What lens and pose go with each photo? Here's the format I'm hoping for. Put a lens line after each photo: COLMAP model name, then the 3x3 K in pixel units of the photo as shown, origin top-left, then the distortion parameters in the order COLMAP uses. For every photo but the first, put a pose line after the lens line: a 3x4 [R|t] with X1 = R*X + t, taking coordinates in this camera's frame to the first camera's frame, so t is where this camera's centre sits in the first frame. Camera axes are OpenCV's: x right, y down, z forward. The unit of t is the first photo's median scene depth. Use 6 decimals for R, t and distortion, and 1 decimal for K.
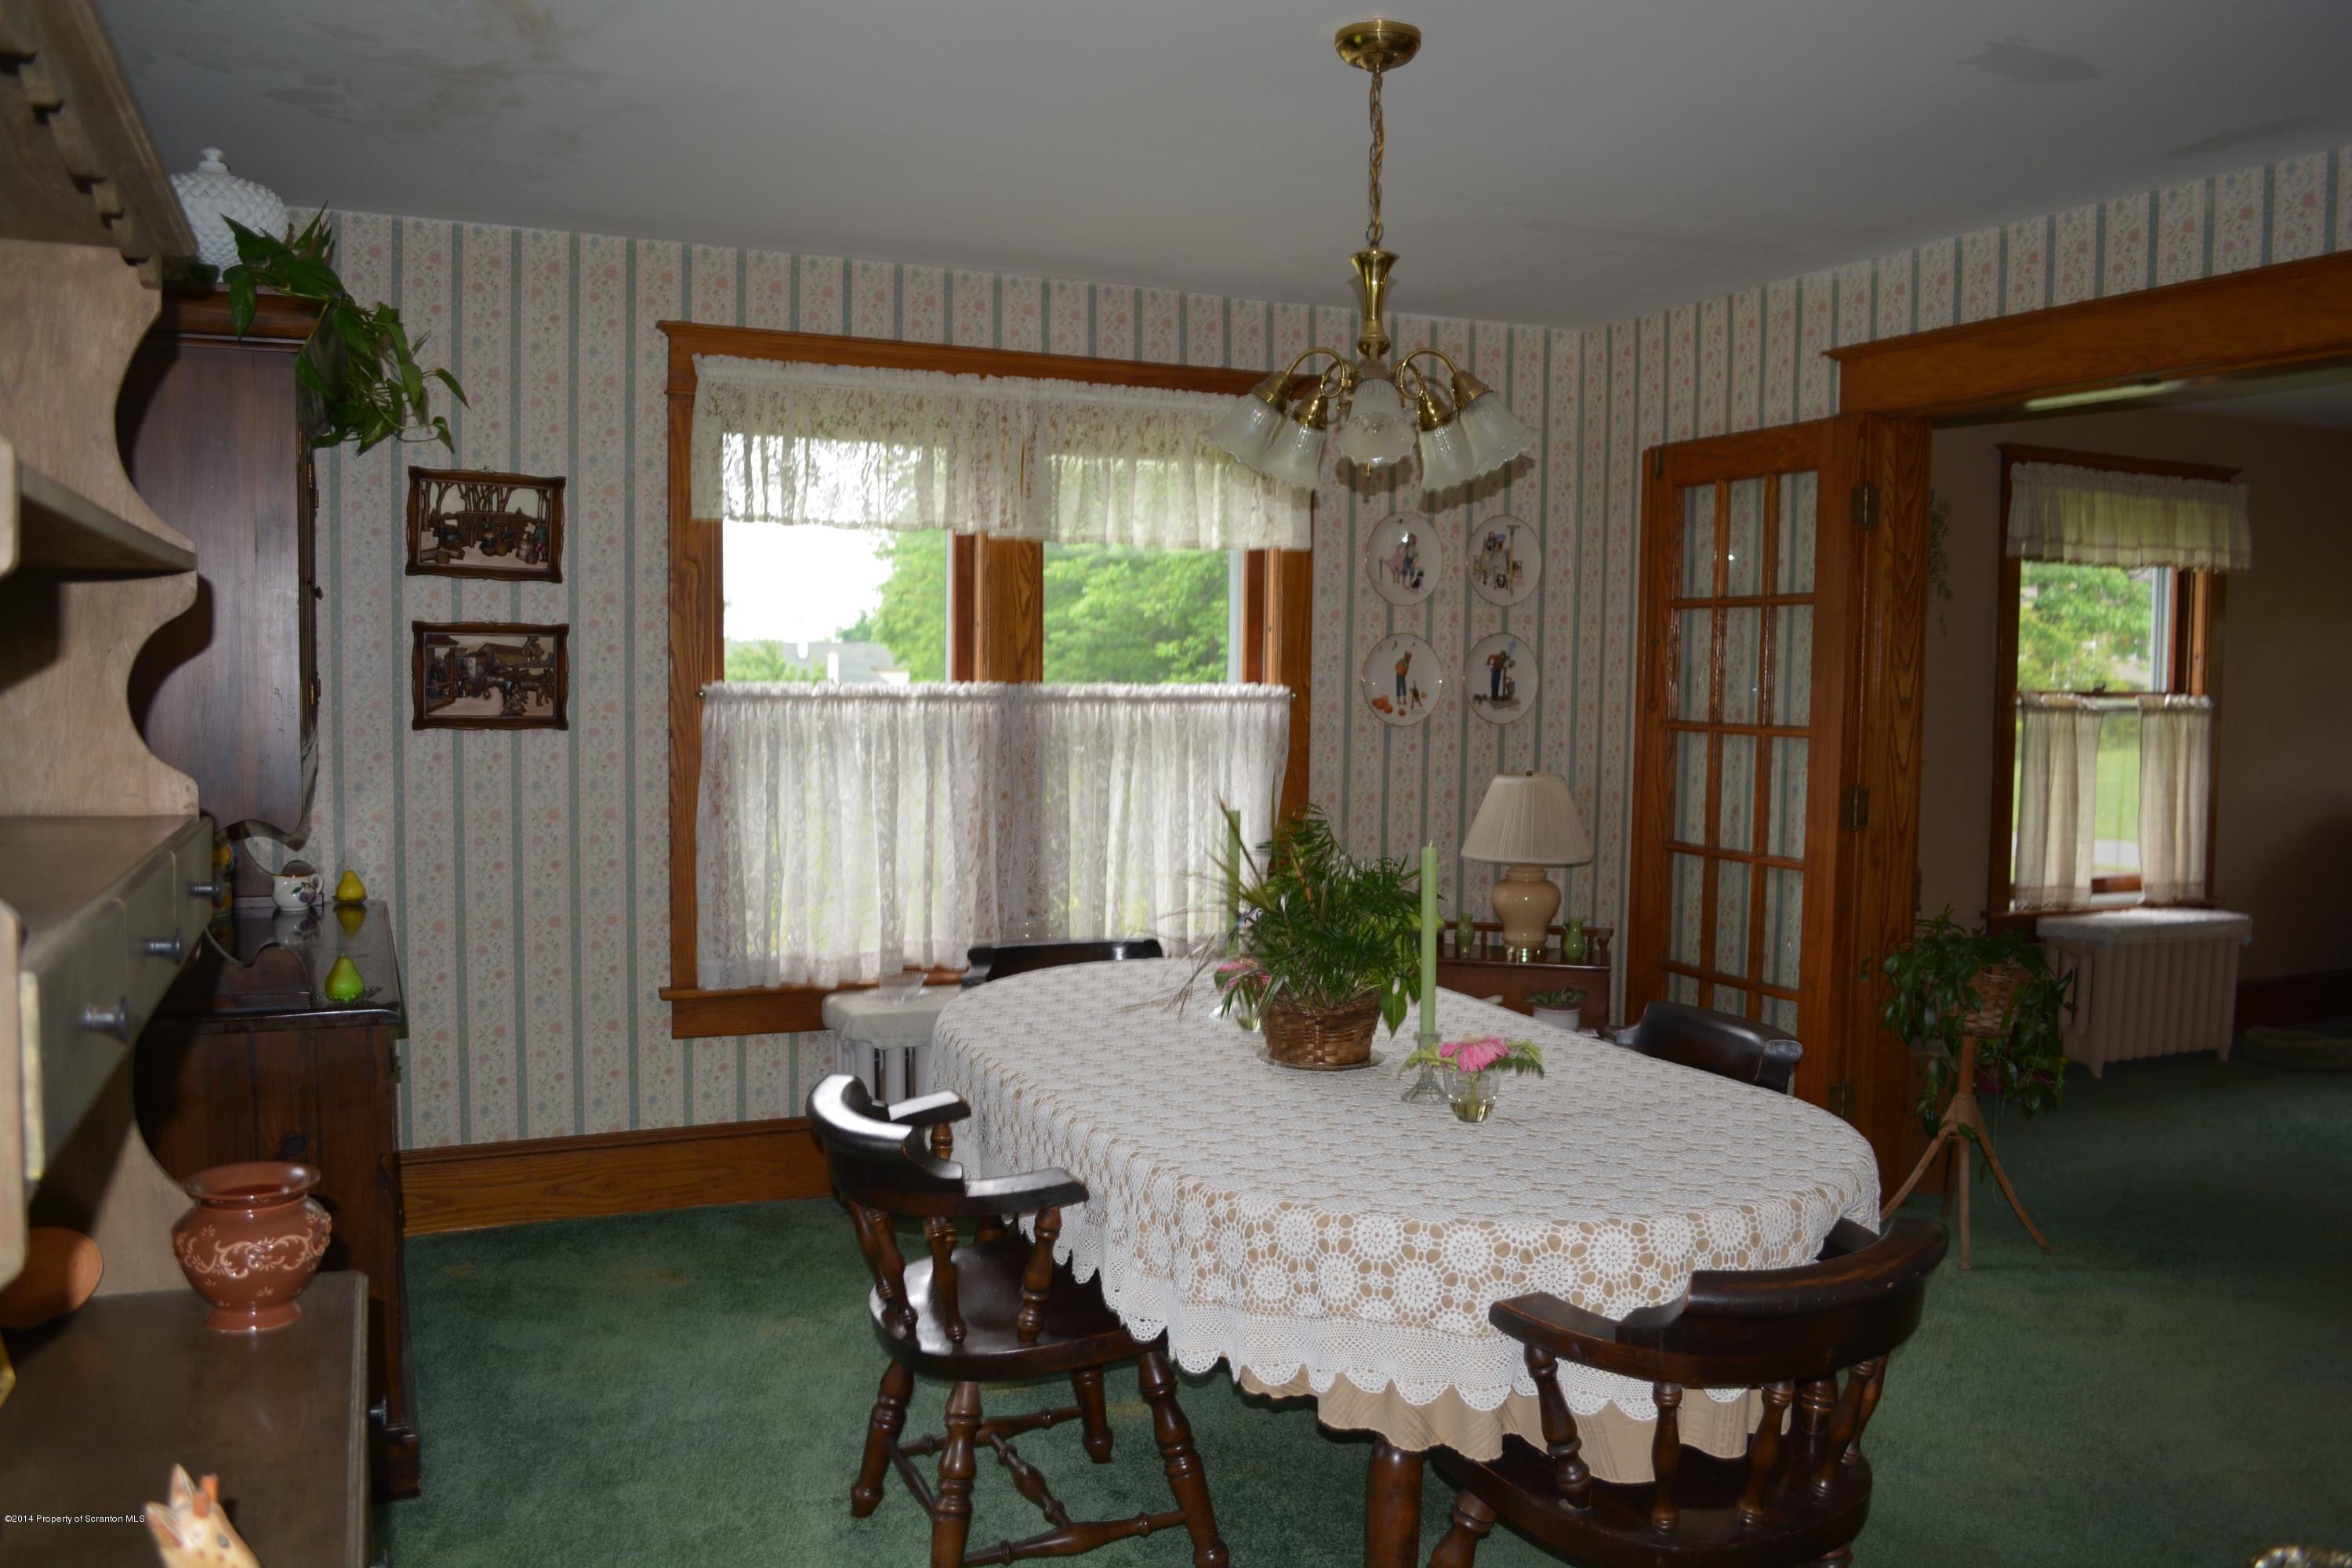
lens RADIAL K [[1815.2, 0, 1169.0], [0, 1815.2, 755.3], [0, 0, 1]] dist [-0.084138, -0.001380]
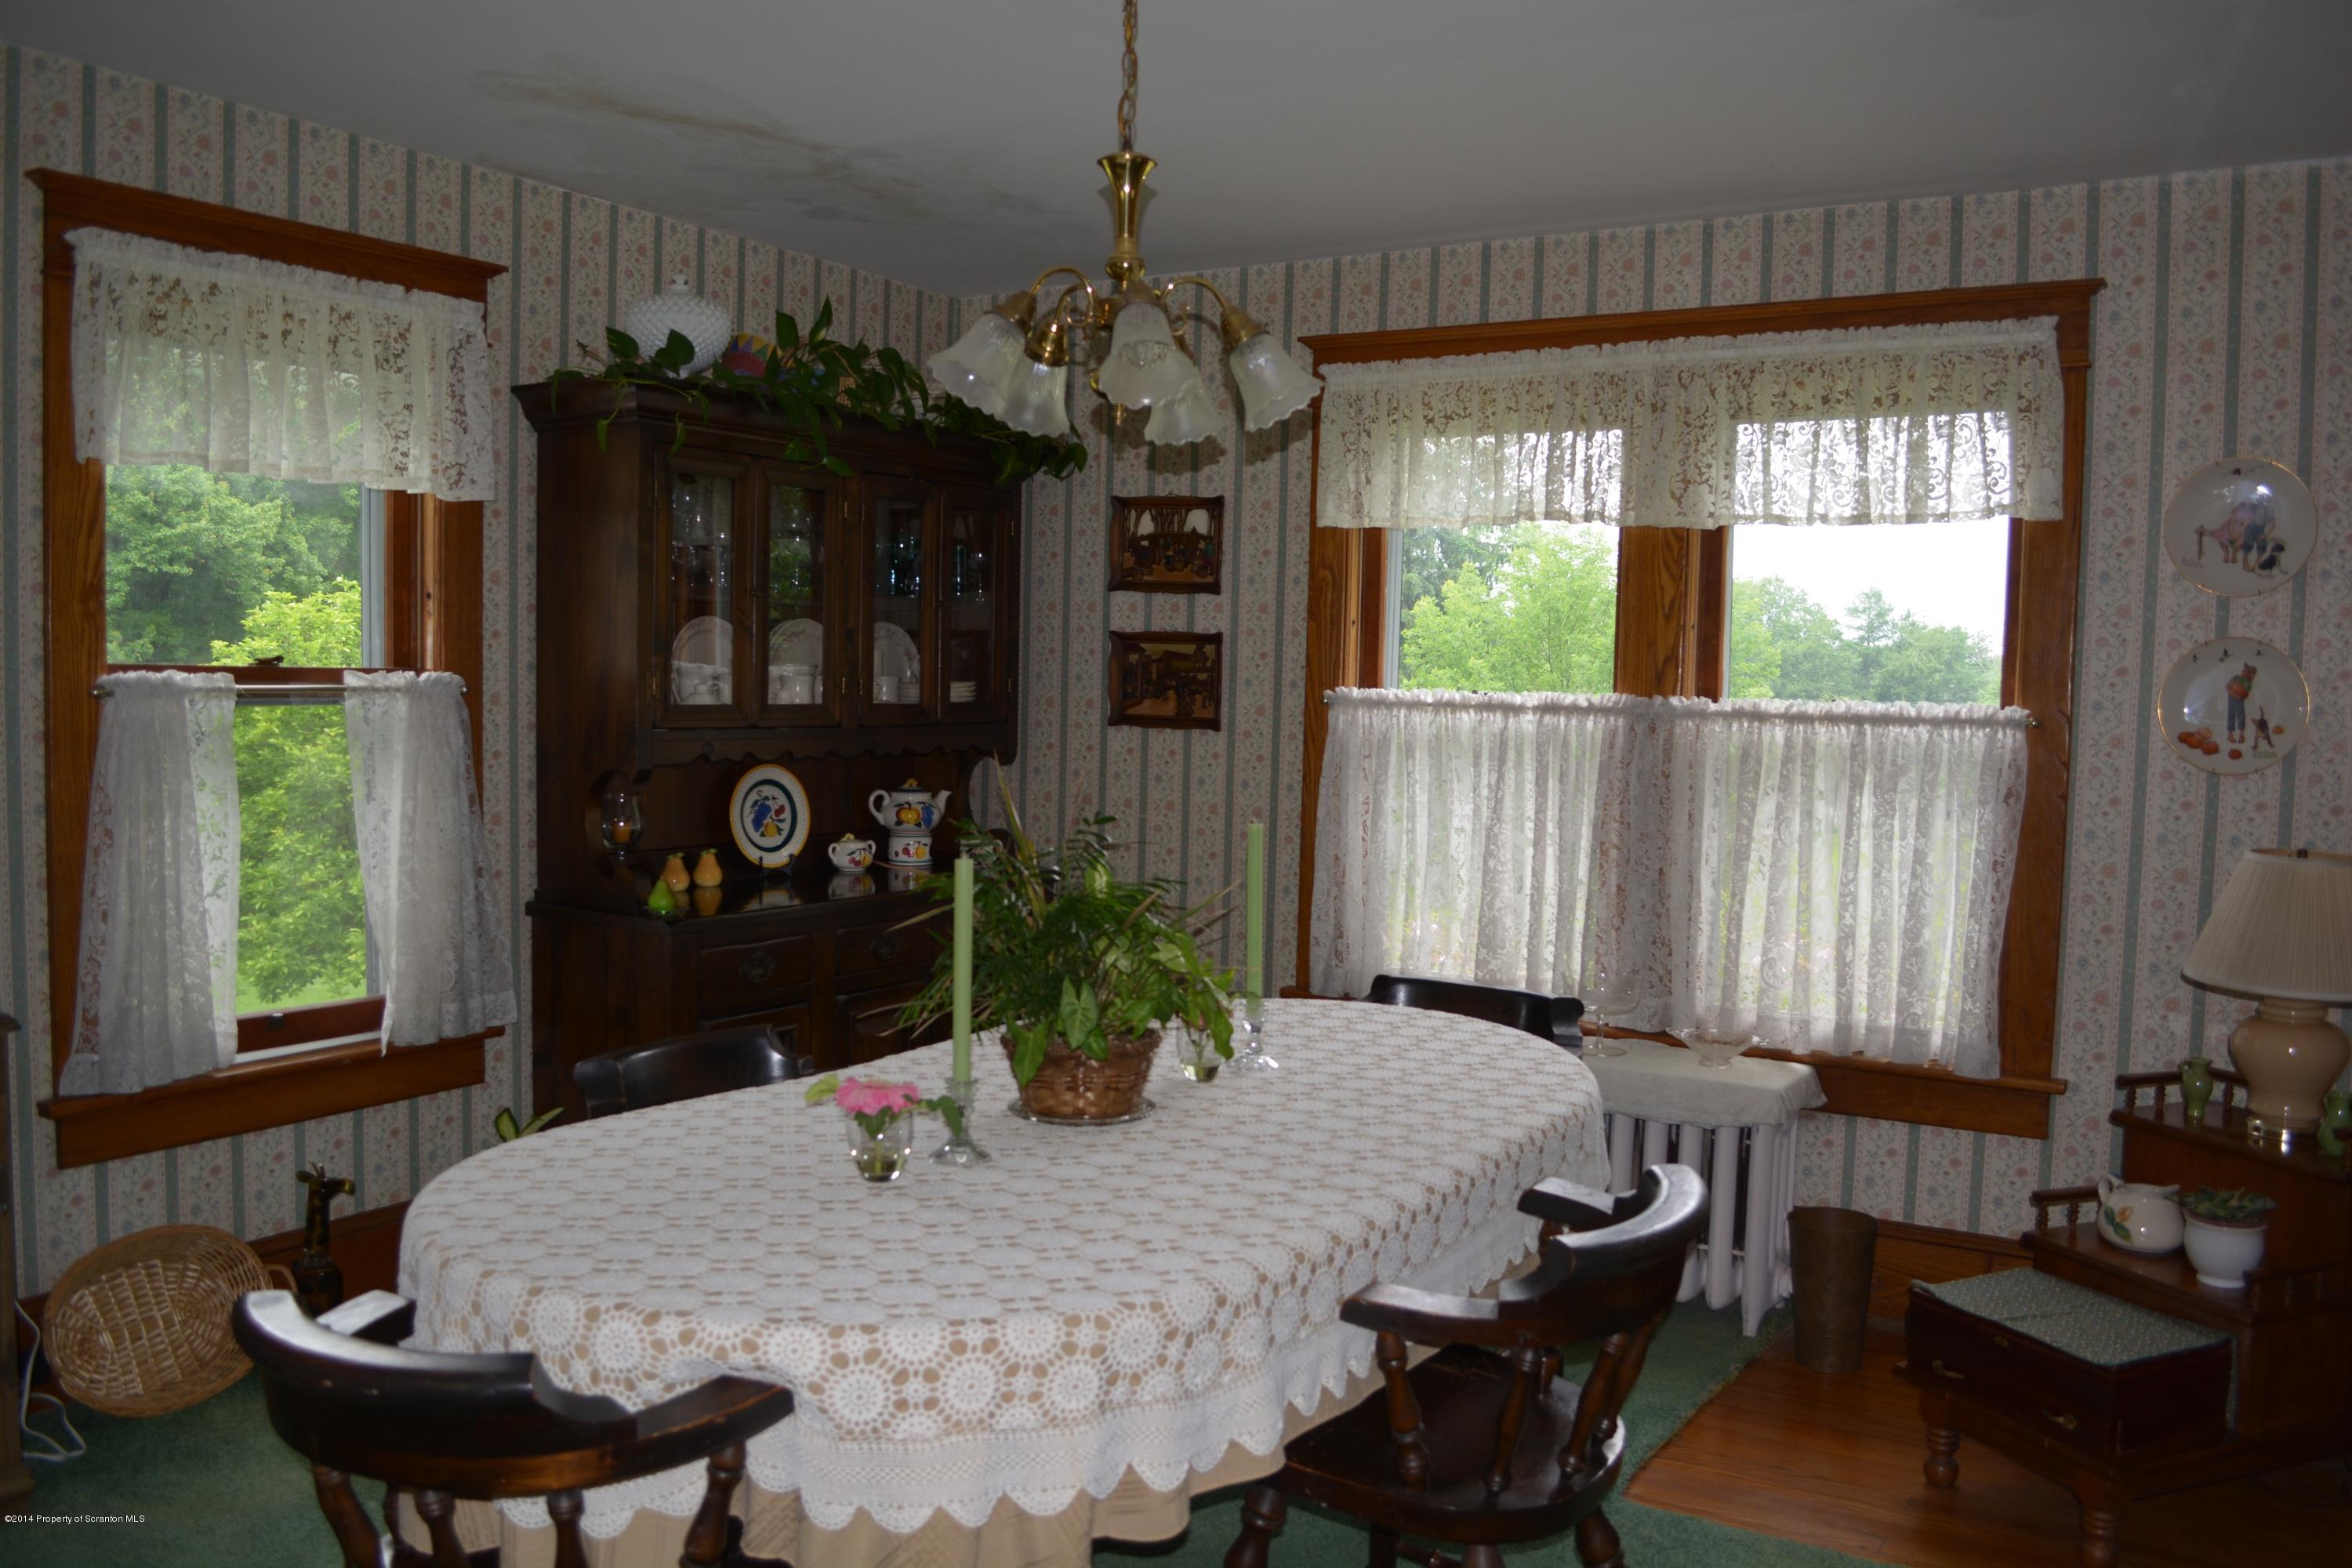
lens RADIAL K [[1852.0, 0, 1182.0], [0, 1852.0, 777.7], [0, 0, 1]] dist [-0.077144, 0.005071]
pose [[0.553817, 0.044570, -0.831445, 0.576610], [-0.062625, 0.997968, 0.011783, 0.002164], [0.830280, 0.045543, 0.555483, 0.370253]]
